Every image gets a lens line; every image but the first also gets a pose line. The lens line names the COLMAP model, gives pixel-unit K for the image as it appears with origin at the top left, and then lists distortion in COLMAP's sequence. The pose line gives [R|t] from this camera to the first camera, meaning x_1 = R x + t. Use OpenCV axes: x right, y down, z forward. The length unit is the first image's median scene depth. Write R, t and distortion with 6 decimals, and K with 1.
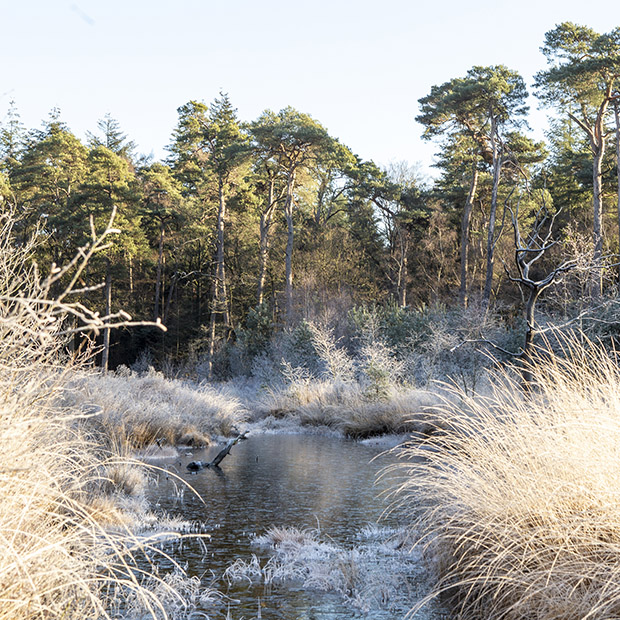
lens RADIAL K [[1030.6, 0, 310.7], [0, 1030.6, 311.6], [0, 0, 1]] dist [-0.007280, 0.000000]
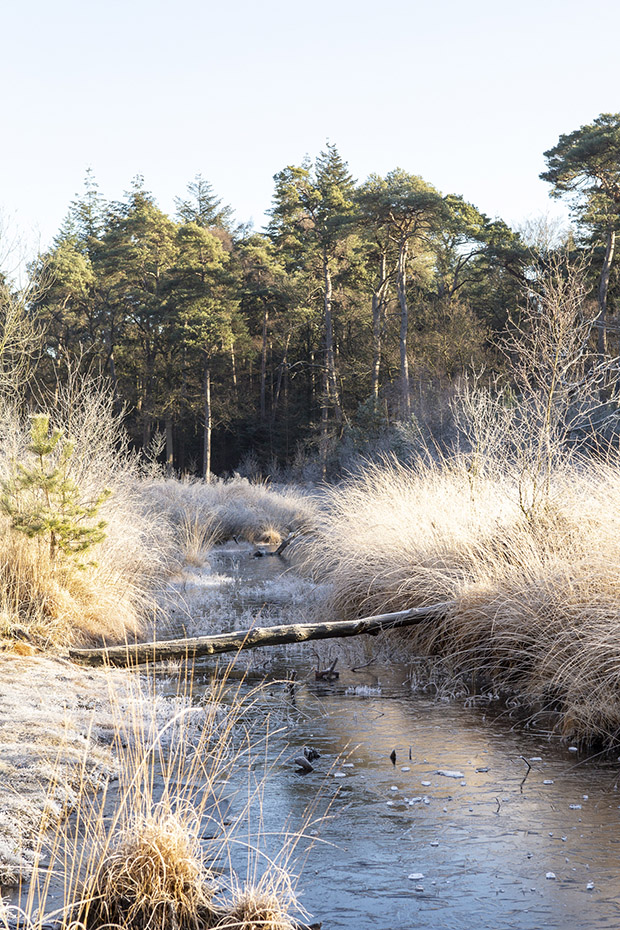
lens RADIAL K [[1558.7, 0, 309.4], [0, 1558.7, 464.5], [0, 0, 1]] dist [-0.006562, 0.000000]
pose [[0.988434, -0.037658, -0.146903, 0.086113], [0.045810, 0.997569, 0.052508, -0.020147], [0.144569, -0.058630, 0.987756, -0.318327]]
